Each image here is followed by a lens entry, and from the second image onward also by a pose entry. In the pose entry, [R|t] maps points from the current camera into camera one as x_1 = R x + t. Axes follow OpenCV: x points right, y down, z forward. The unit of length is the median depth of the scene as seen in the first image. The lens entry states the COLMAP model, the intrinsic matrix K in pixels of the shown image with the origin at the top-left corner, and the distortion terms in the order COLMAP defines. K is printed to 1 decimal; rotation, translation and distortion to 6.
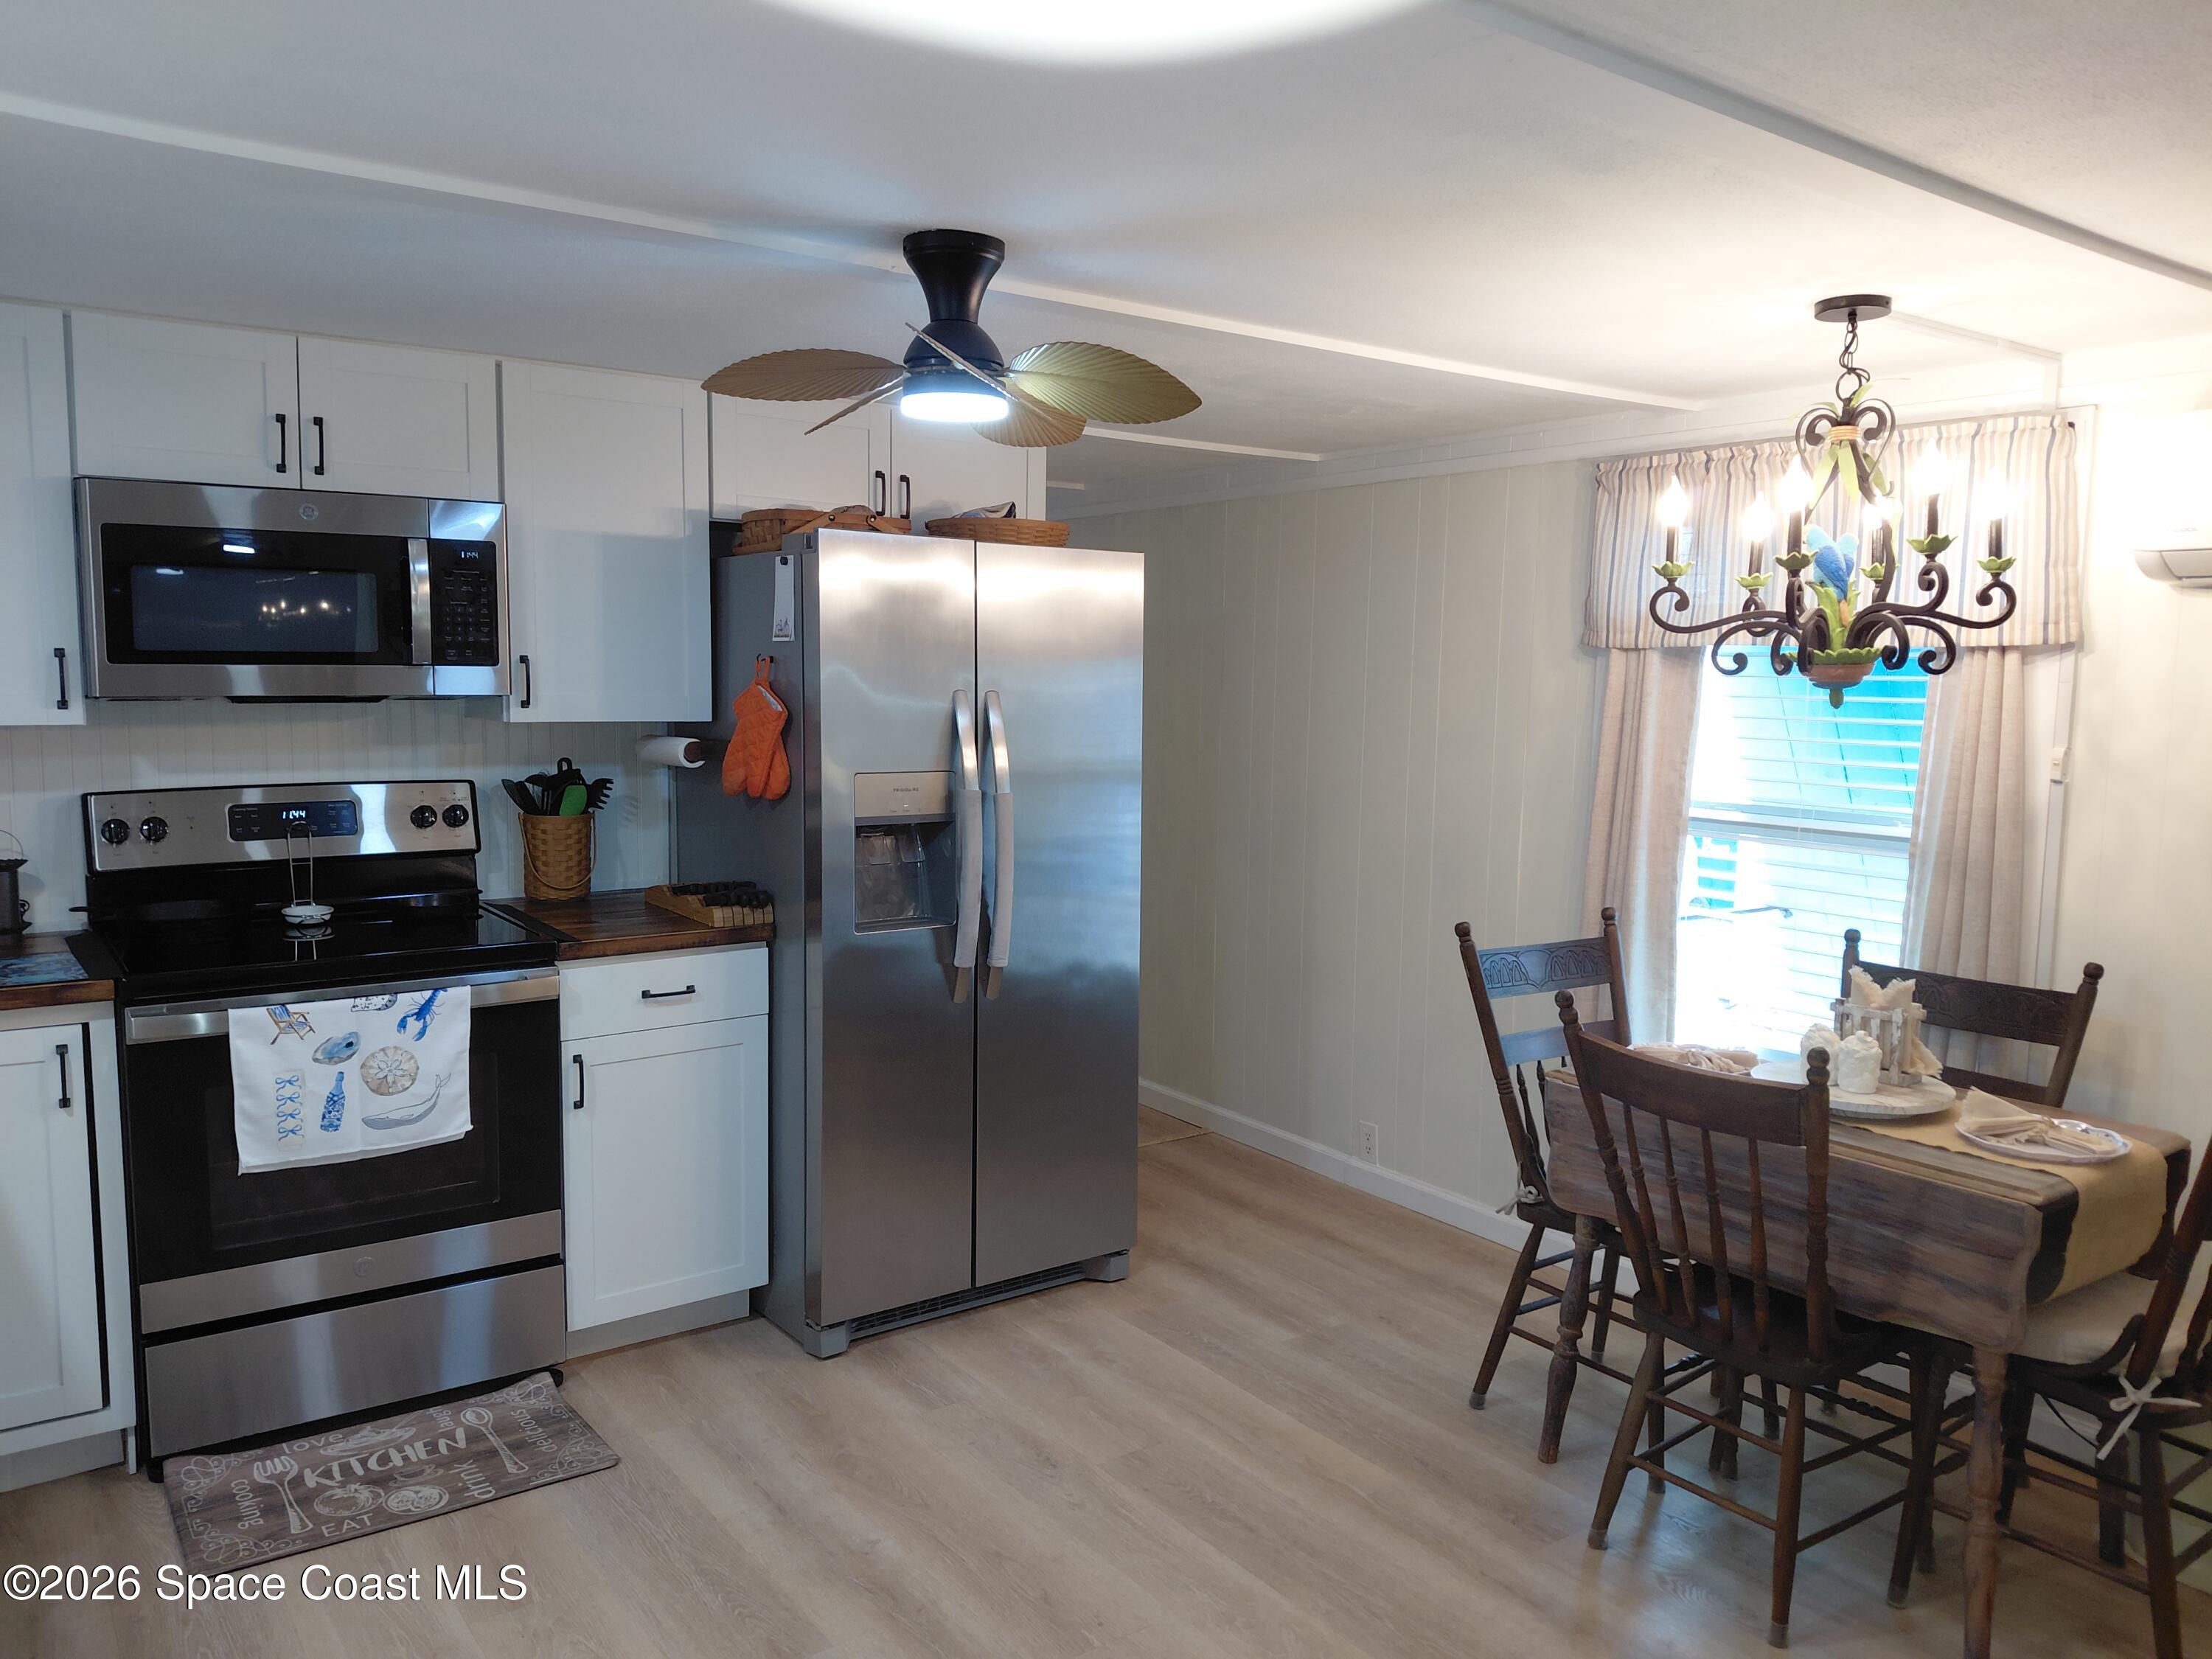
lens RADIAL K [[1623.0, 0, 1106.0], [0, 1623.0, 829.5], [0, 0, 1]] dist [0.060365, -0.123794]
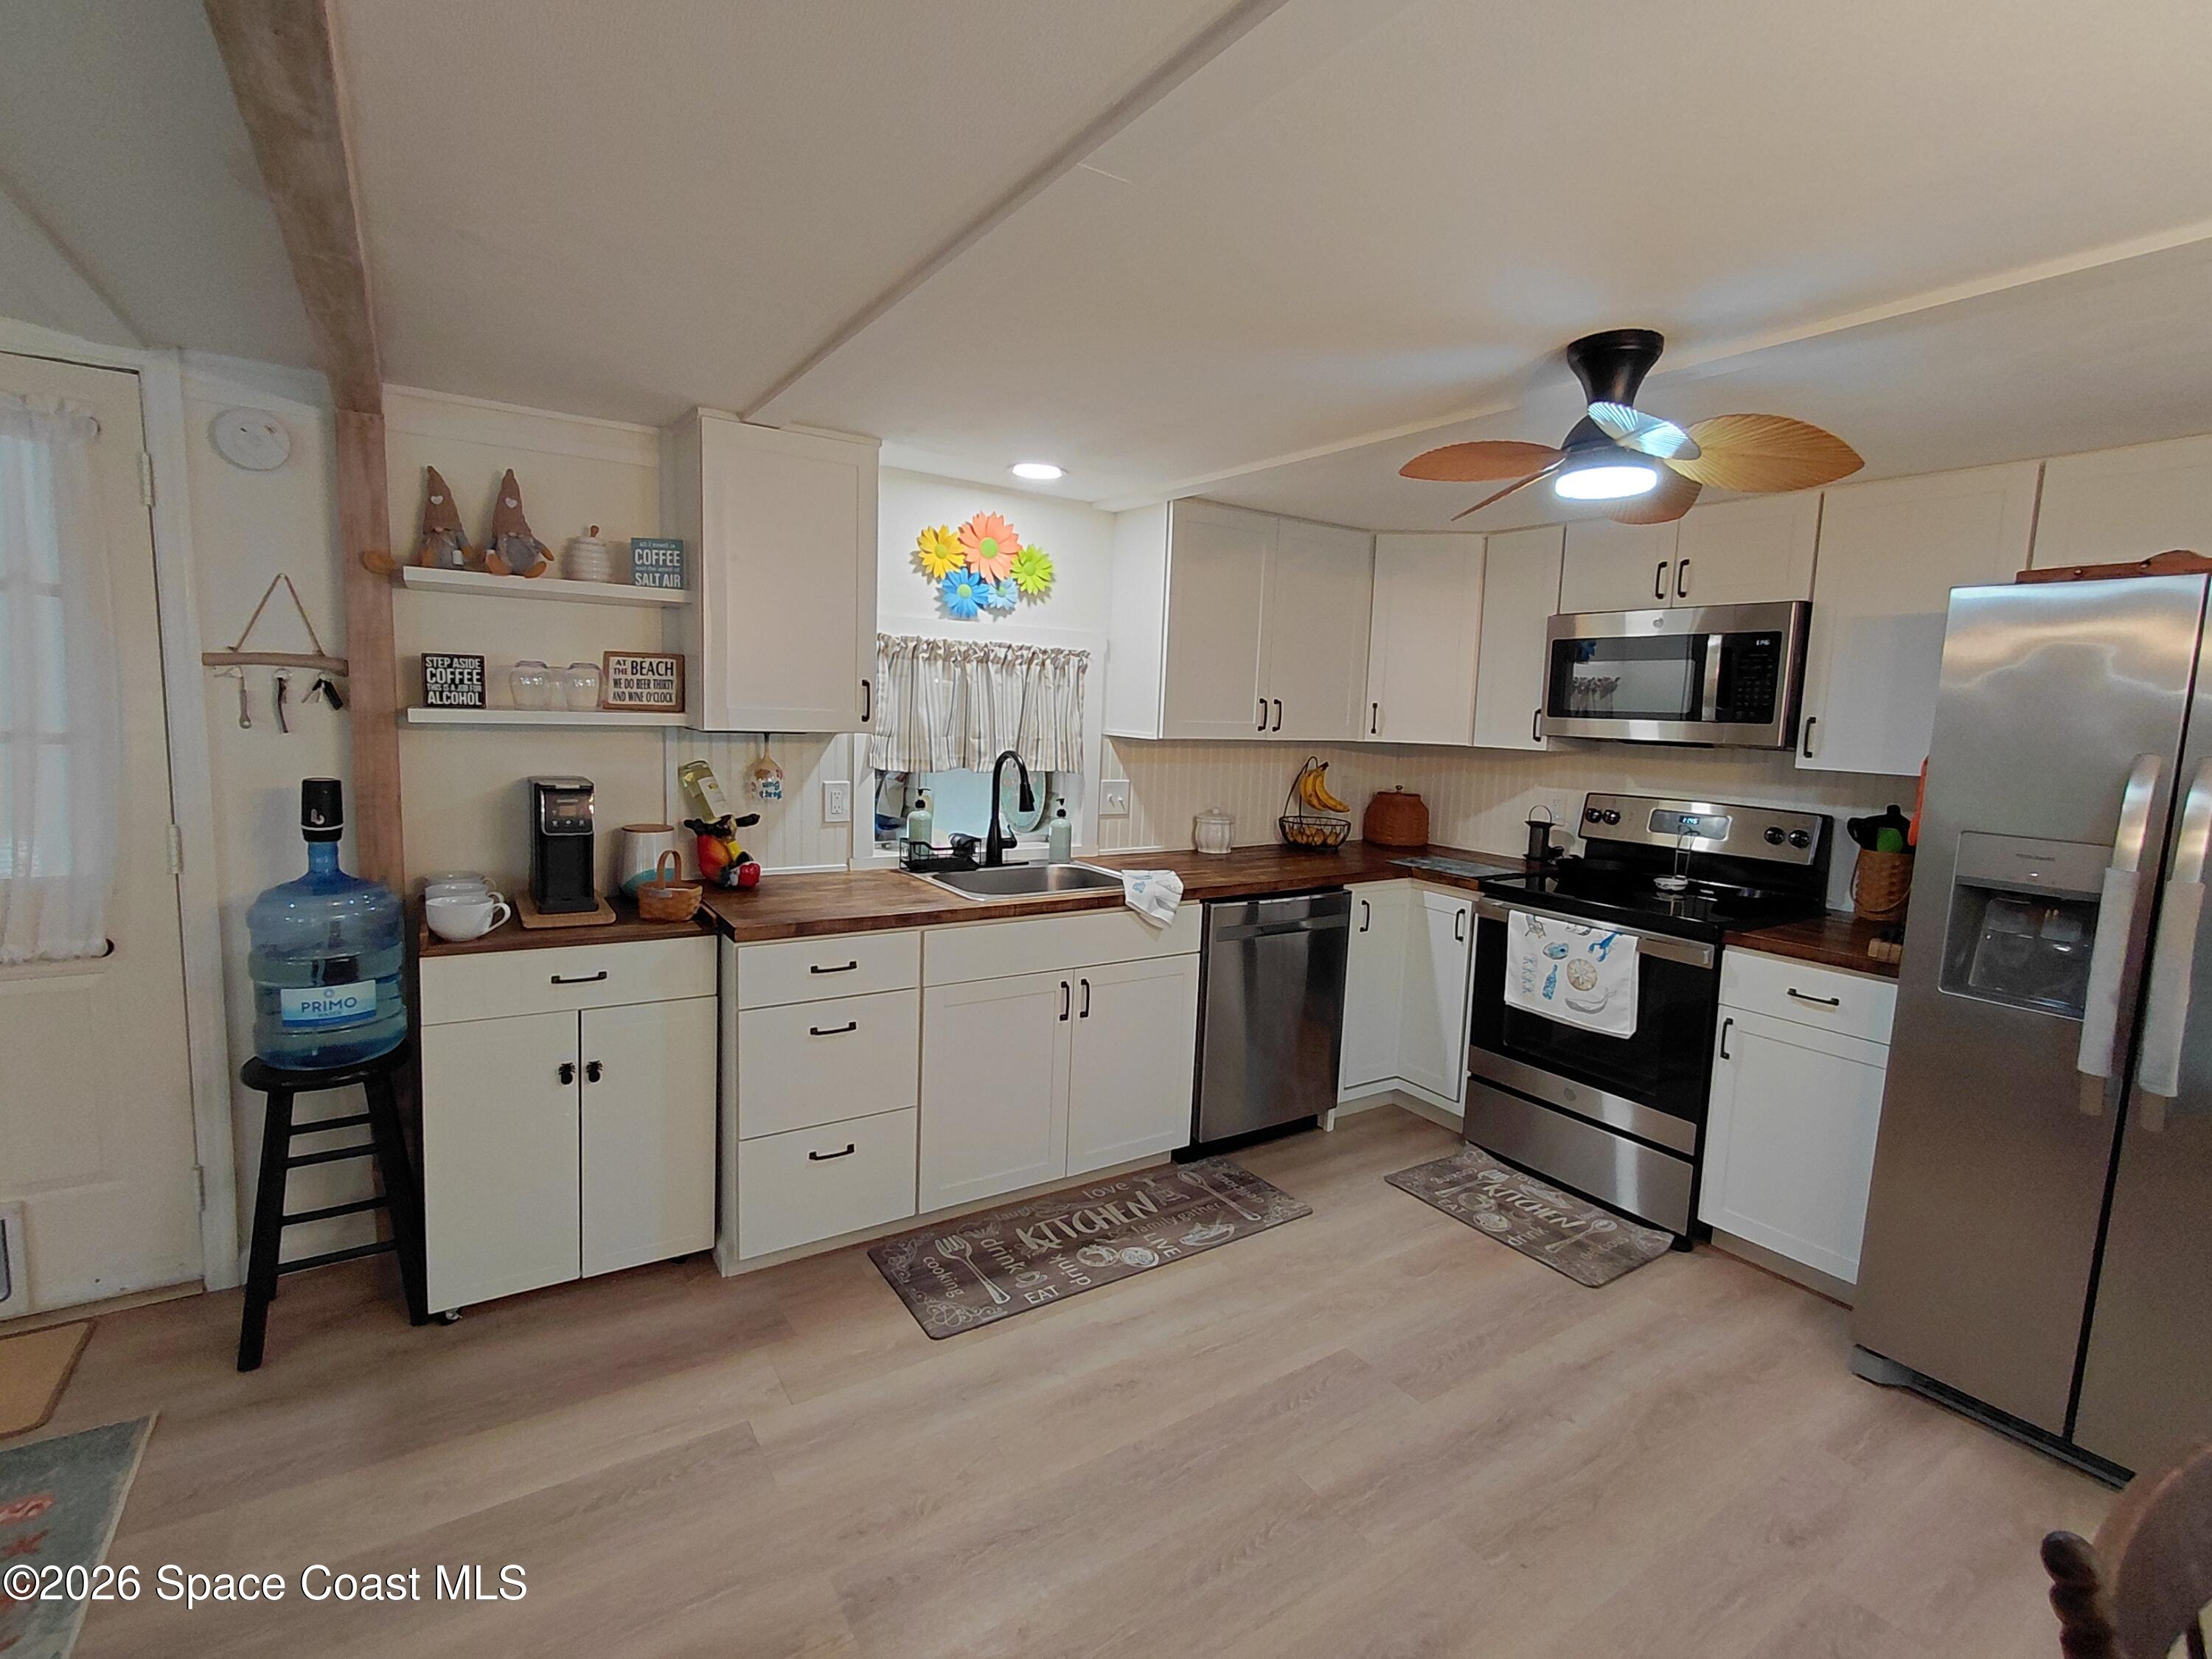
lens RADIAL K [[1012.1, 0, 1121.1], [0, 1012.1, 824.3], [0, 0, 1]] dist [-0.000412, 0.000031]
pose [[-0.030057, 0.101337, -0.994398, 0.512004], [-0.140809, 0.984497, 0.104584, -0.033325], [0.989580, 0.143164, -0.015322, 0.538461]]
